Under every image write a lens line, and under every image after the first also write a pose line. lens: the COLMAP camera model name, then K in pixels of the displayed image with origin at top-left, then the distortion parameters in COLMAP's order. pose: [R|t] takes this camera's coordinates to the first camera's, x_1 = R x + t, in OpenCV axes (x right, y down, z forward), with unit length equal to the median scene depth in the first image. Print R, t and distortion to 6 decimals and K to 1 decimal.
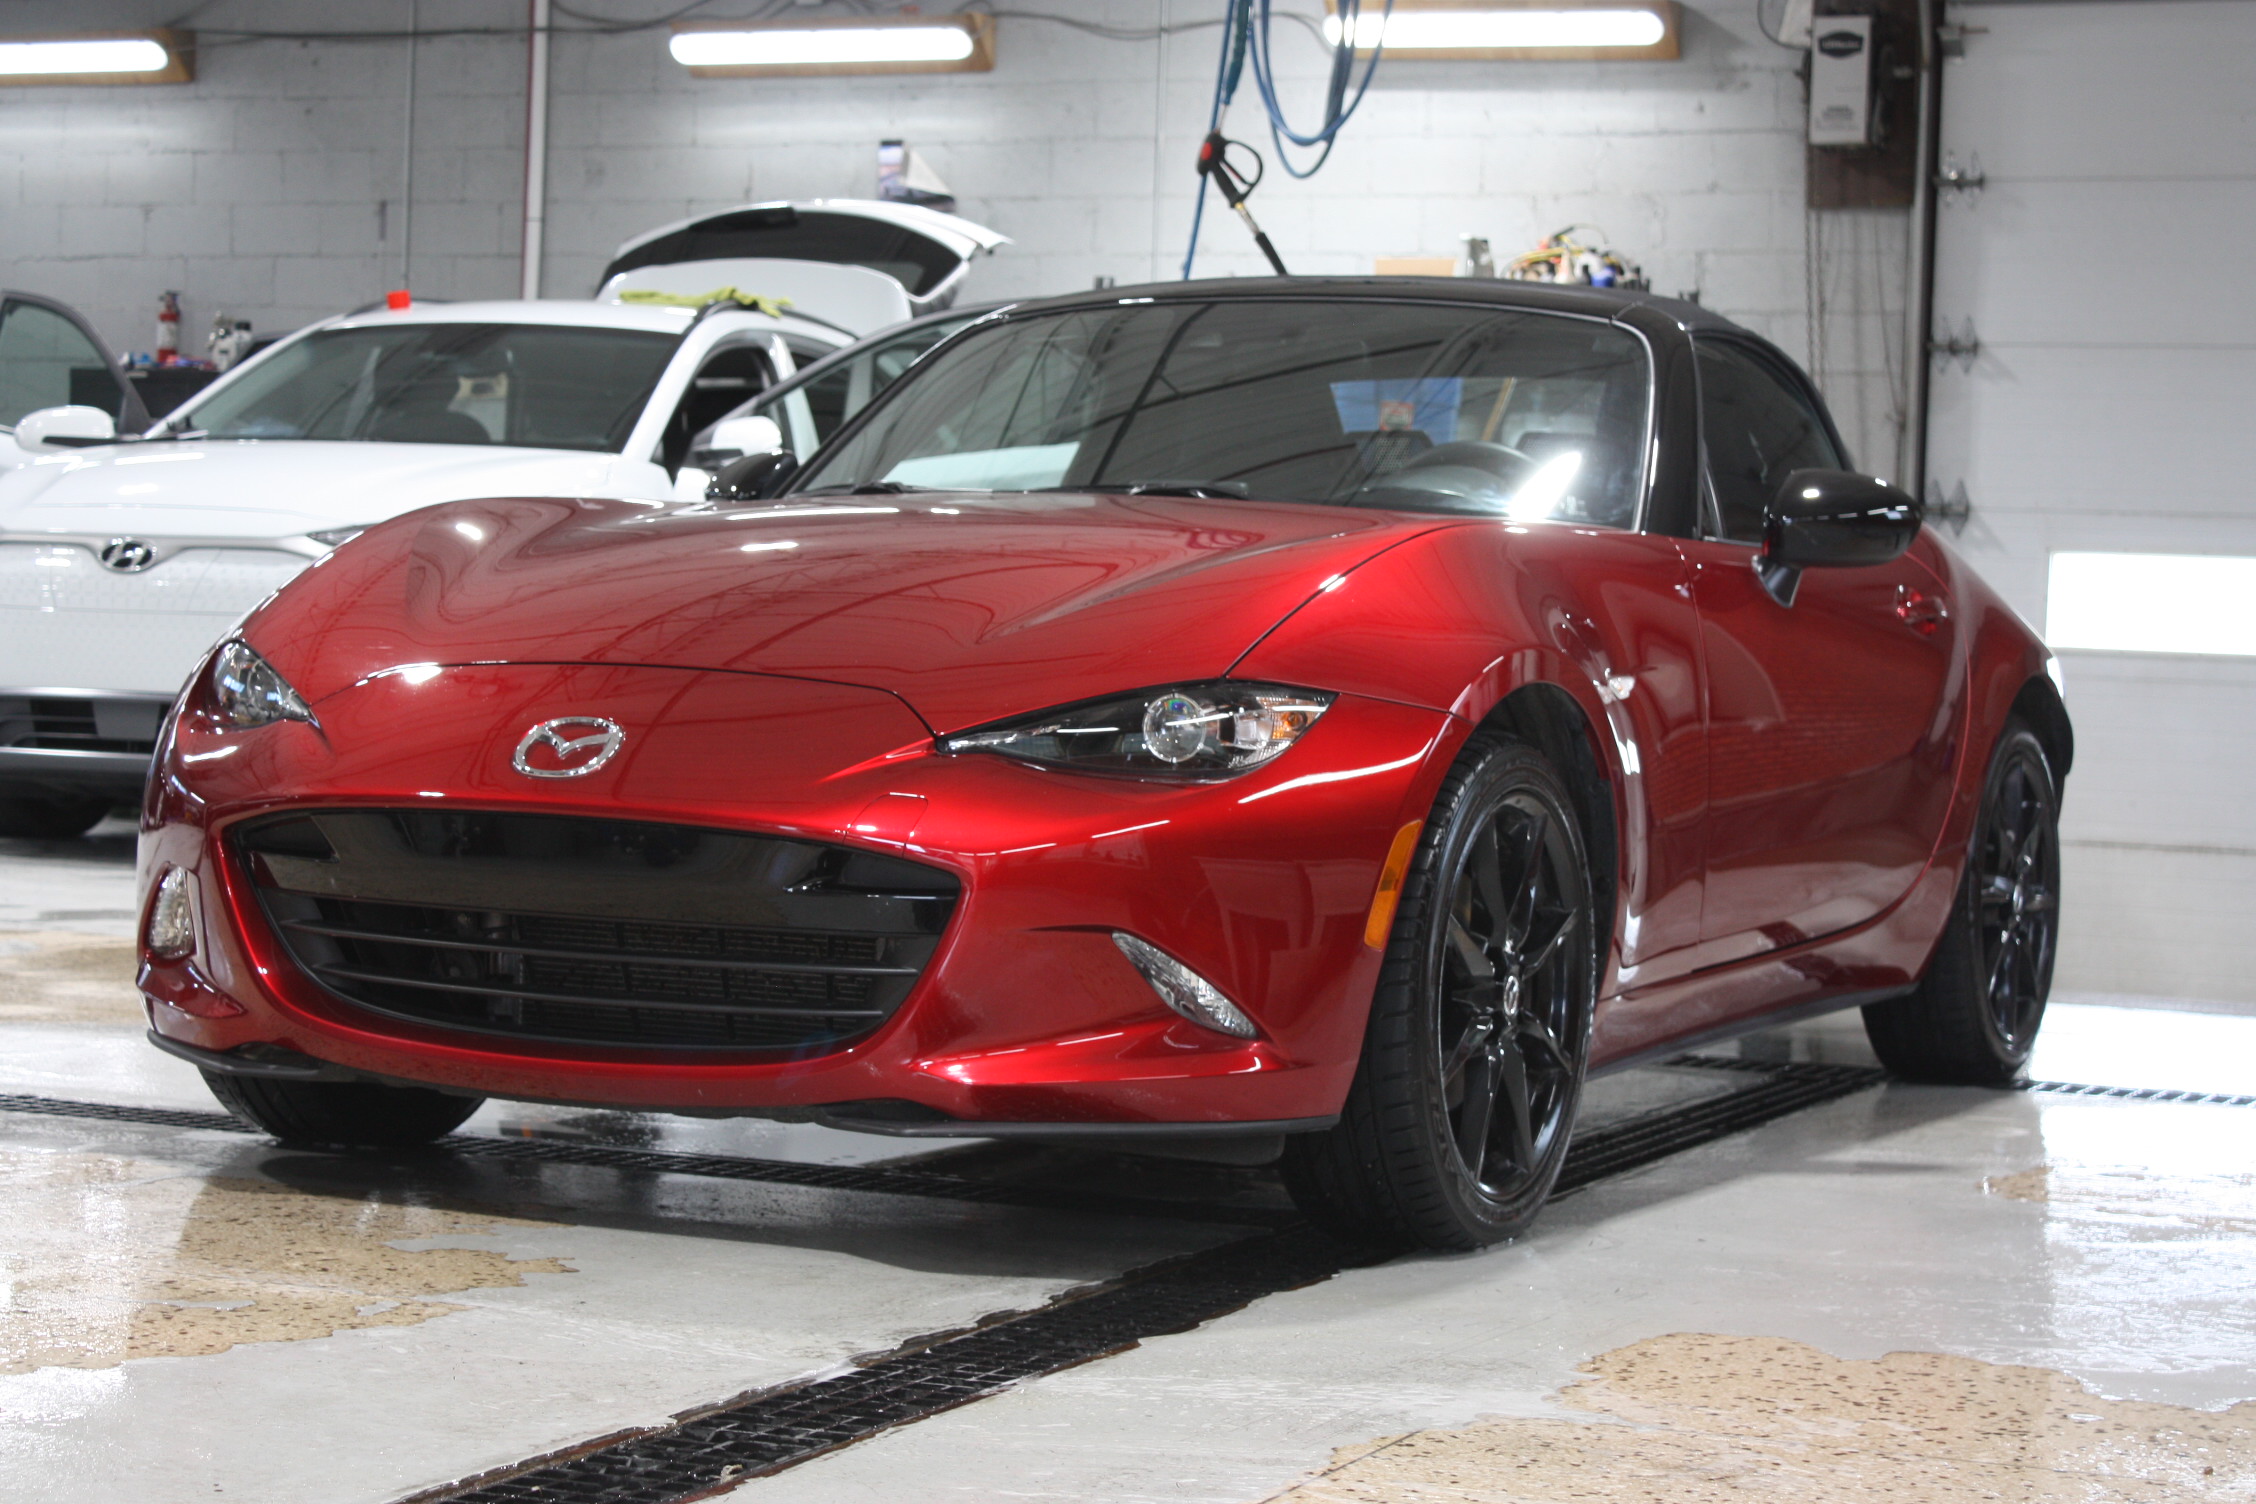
lens RADIAL K [[4598.6, 0, 1127.7], [0, 4598.6, 754.8], [0, 0, 1]] dist [0.003649, 0.000000]
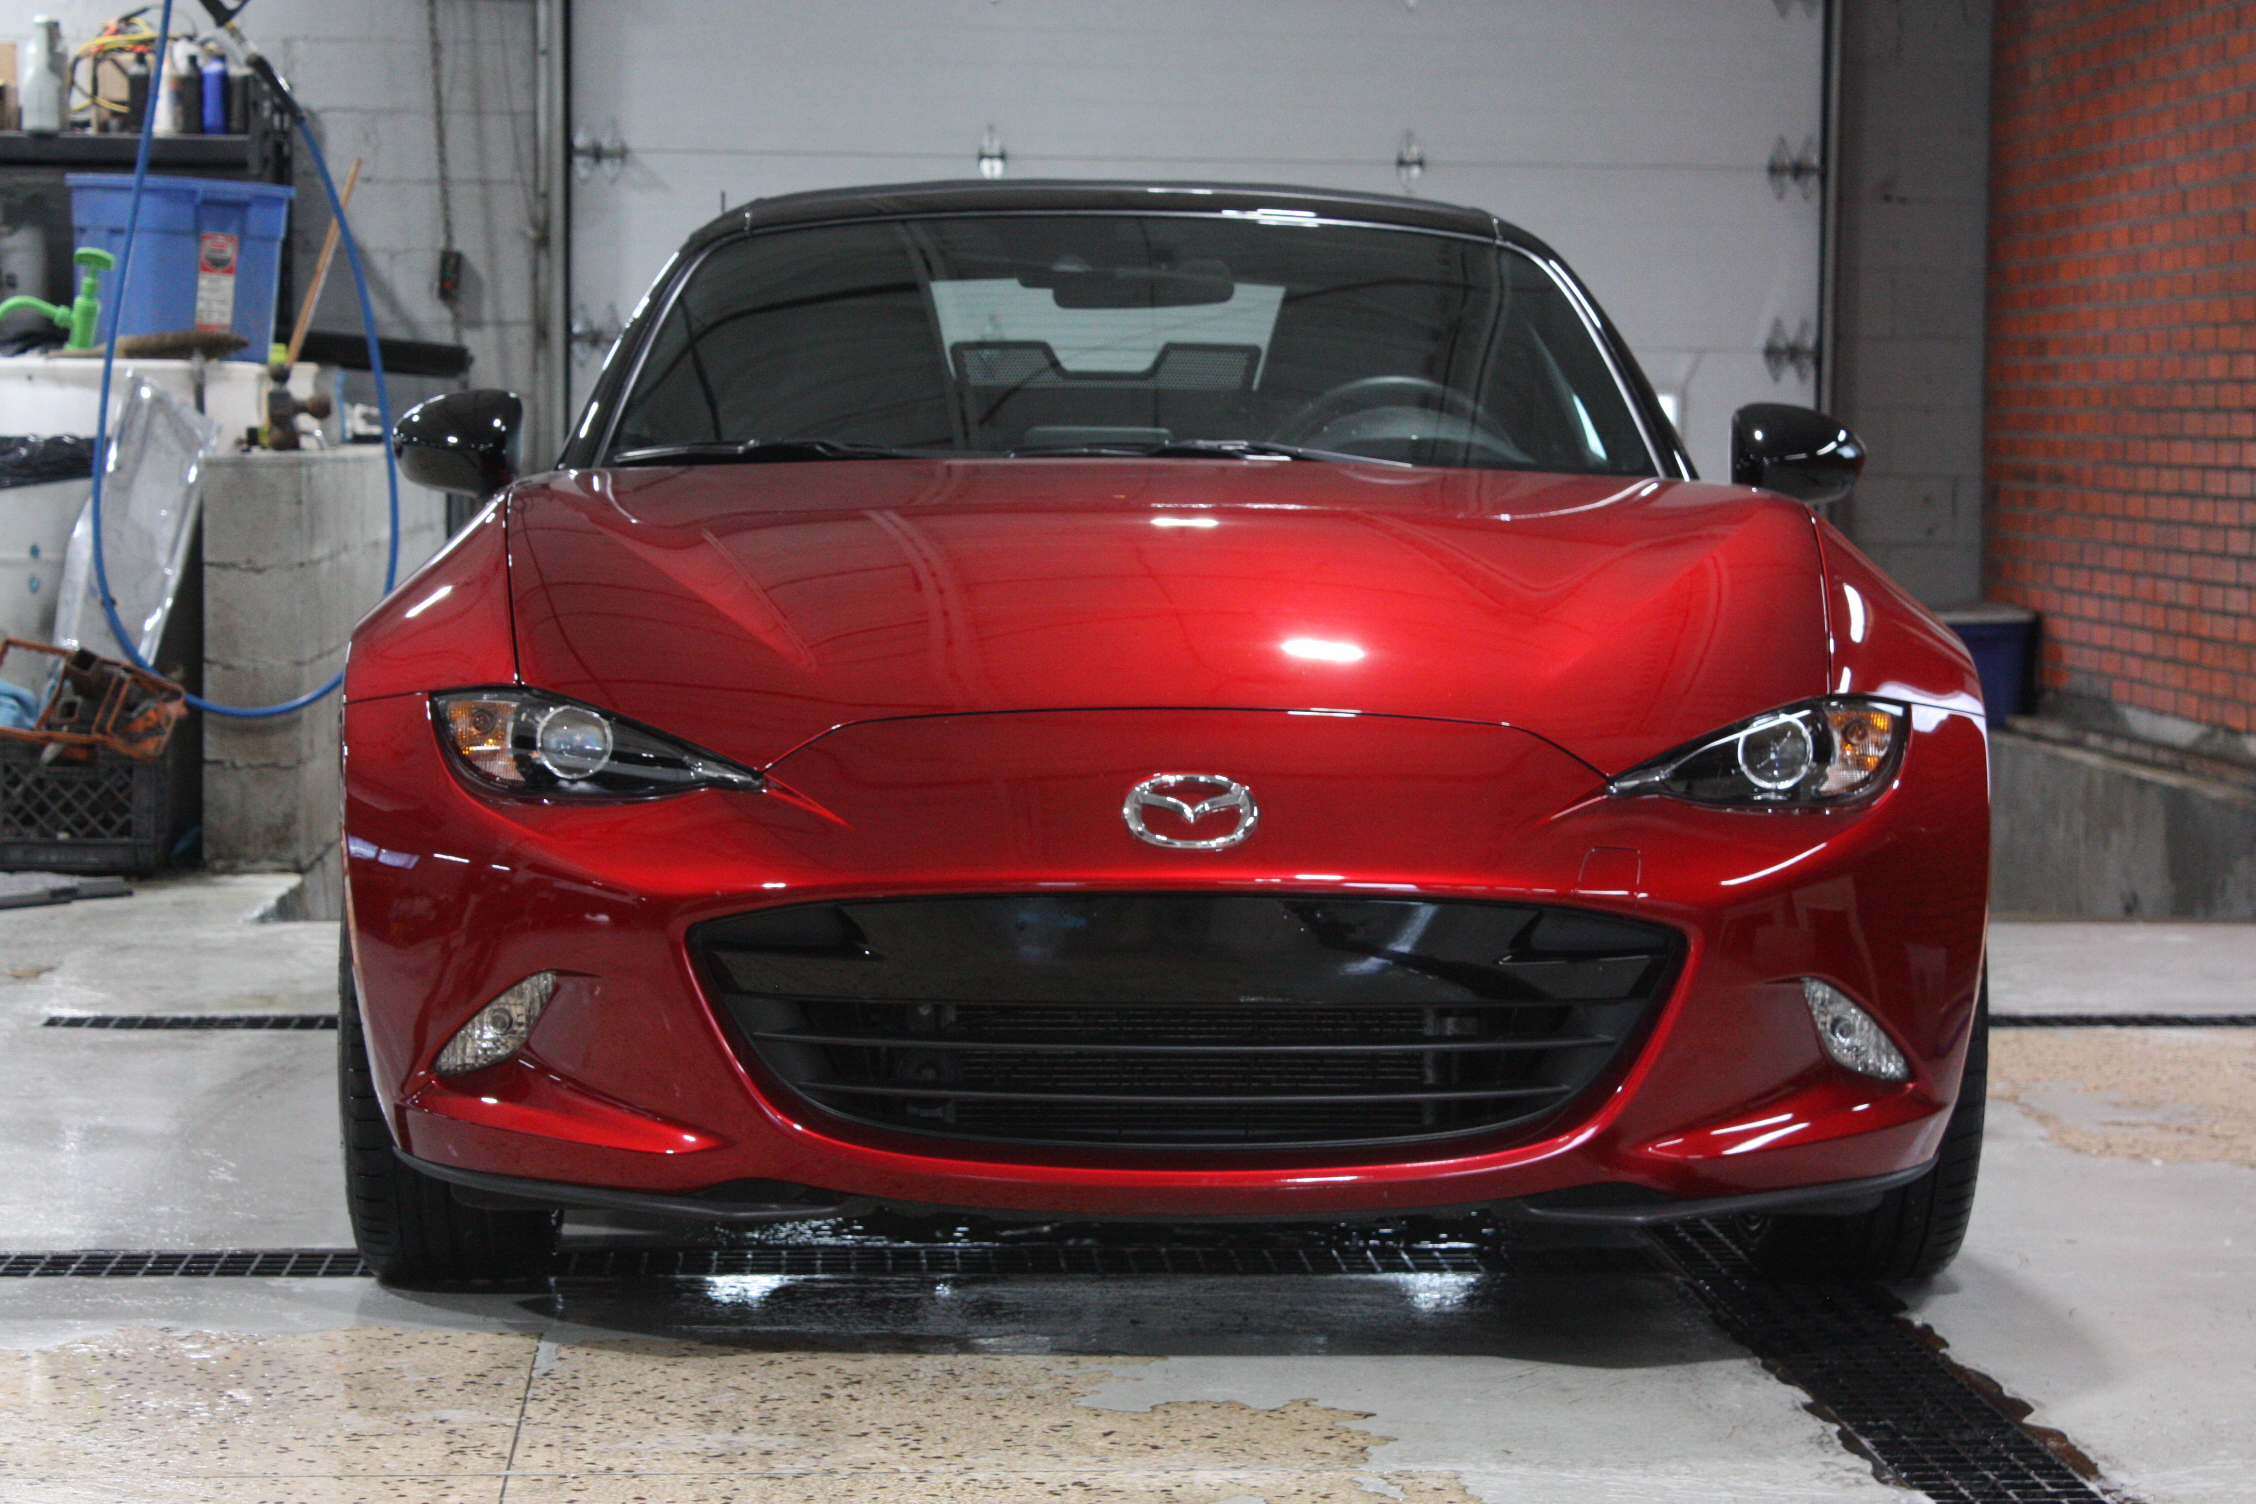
lens RADIAL K [[5315.1, 0, 1128.2], [0, 5315.1, 749.0], [0, 0, 1]] dist [-0.035981, 0.000000]
pose [[0.881674, -0.049870, 0.469216, -0.214957], [0.029075, 0.998251, 0.051465, -0.023418], [-0.470963, -0.031733, 0.881582, 0.044120]]
